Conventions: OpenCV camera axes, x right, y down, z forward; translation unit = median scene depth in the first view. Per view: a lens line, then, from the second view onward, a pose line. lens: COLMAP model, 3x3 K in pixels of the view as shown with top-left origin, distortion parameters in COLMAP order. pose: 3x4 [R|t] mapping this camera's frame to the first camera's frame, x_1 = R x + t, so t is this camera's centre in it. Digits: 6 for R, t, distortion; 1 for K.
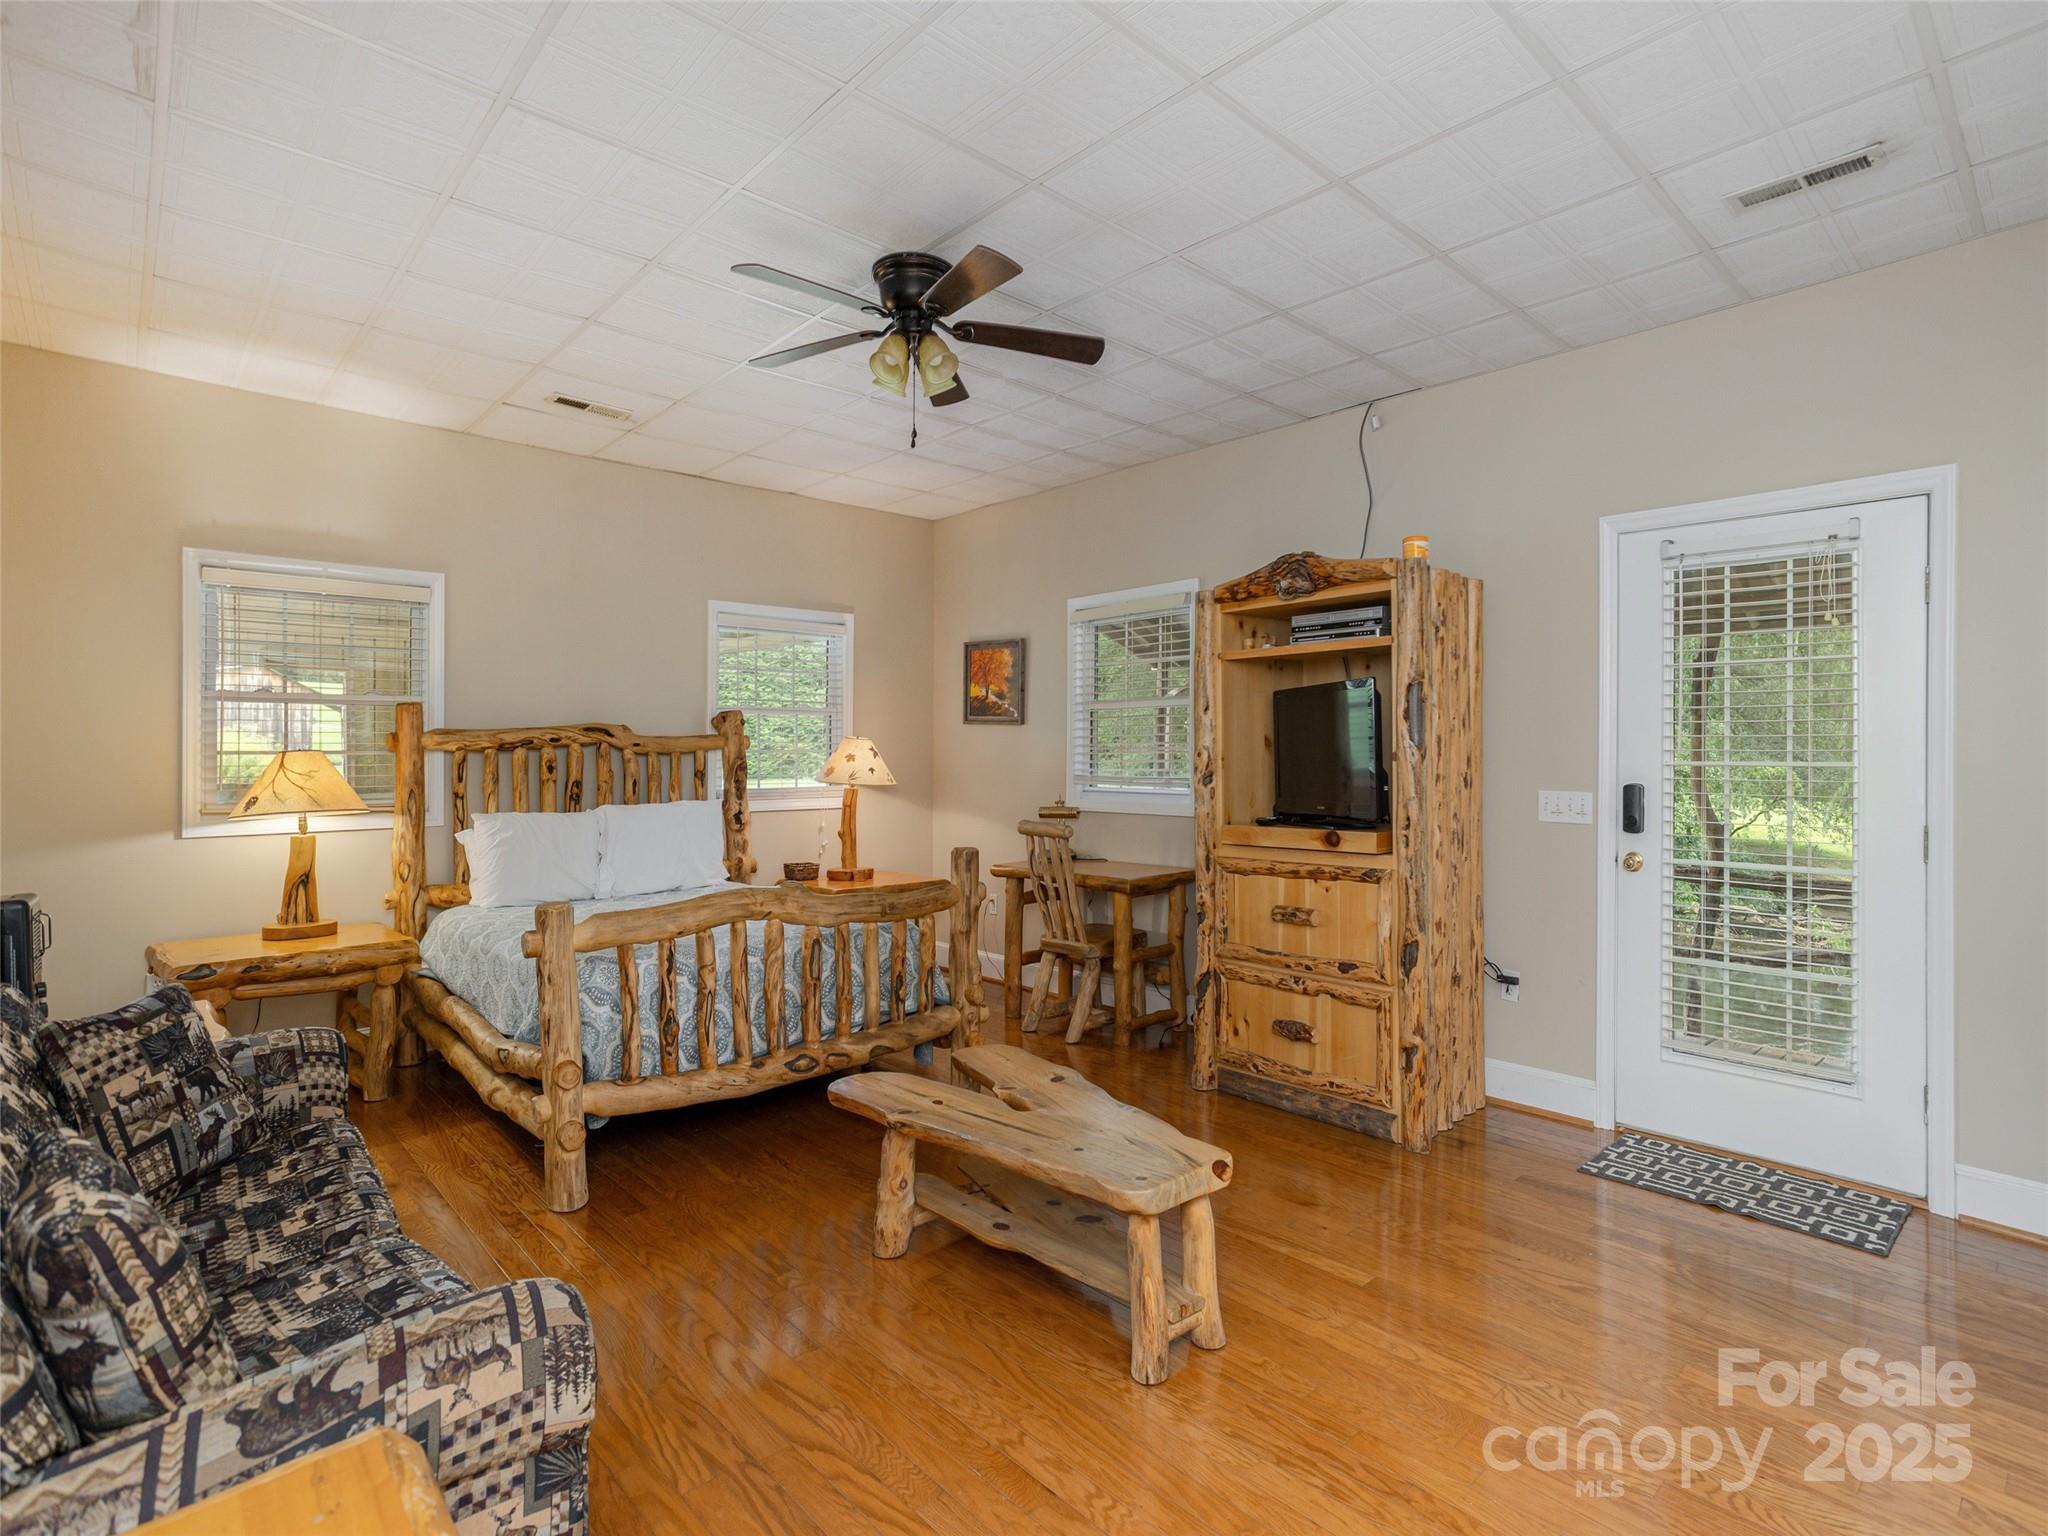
lens RADIAL K [[1031.9, 0, 1029.1], [0, 1031.9, 764.9], [0, 0, 1]] dist [-0.025904, 0.036121]
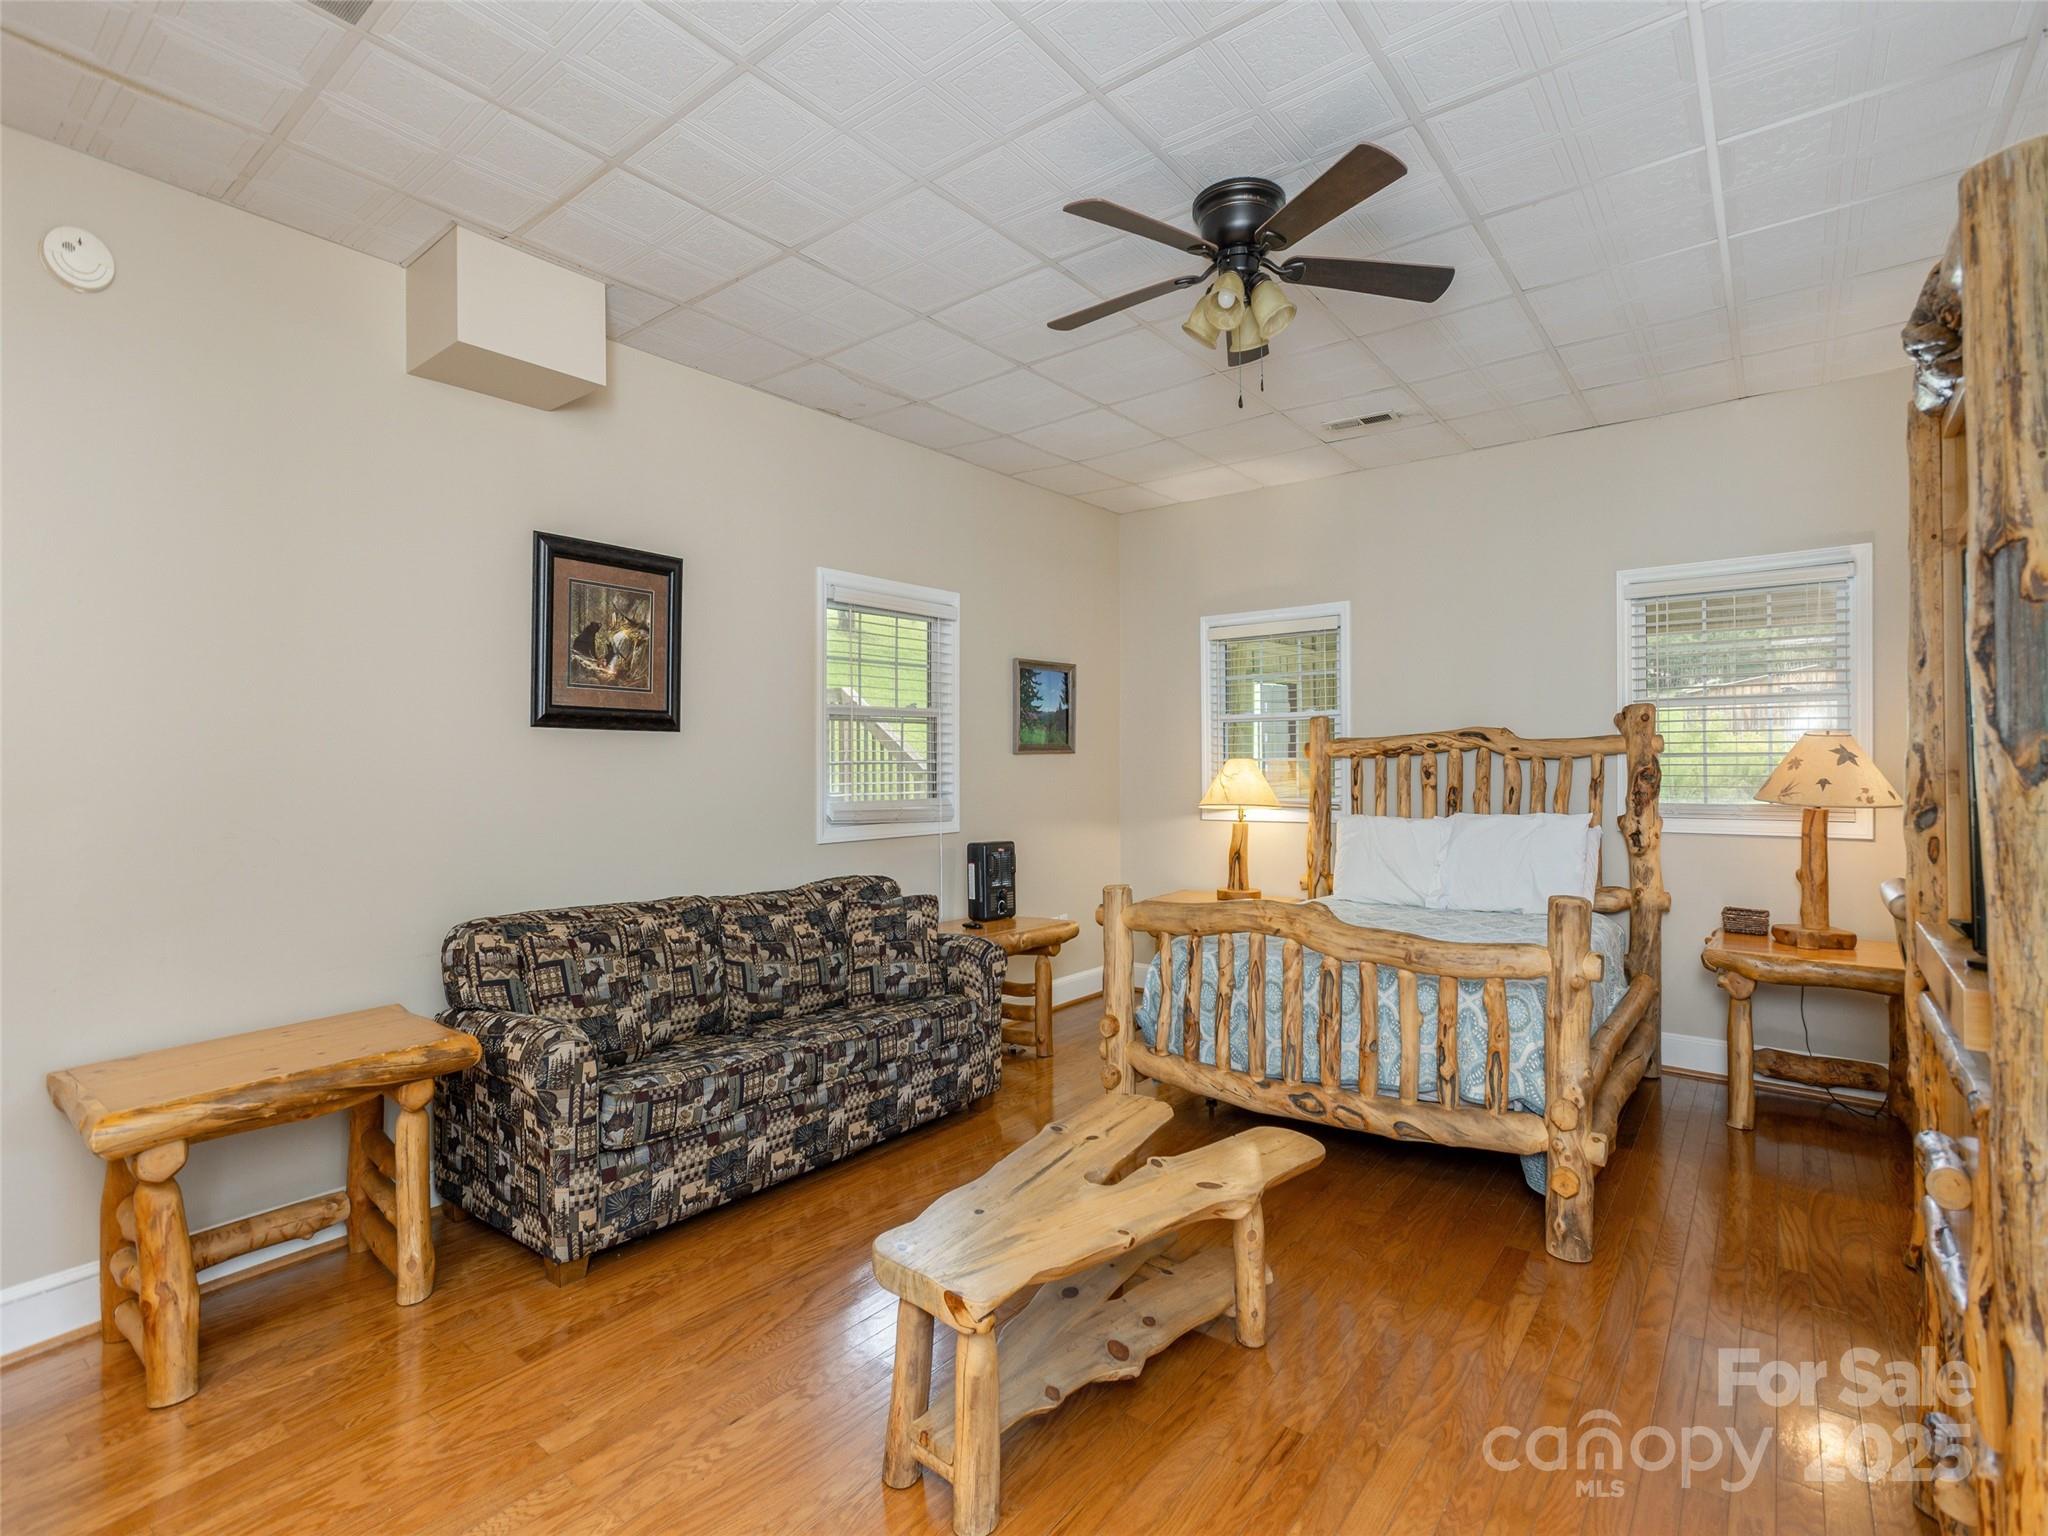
lens RADIAL K [[1067.7, 0, 1075.6], [0, 1067.7, 720.9], [0, 0, 1]] dist [0.000267, 0.041471]
pose [[0.139366, -0.035835, -0.989592, 0.535814], [0.001136, 0.999350, -0.036028, -0.011291], [0.990240, 0.003897, 0.139316, 0.506578]]
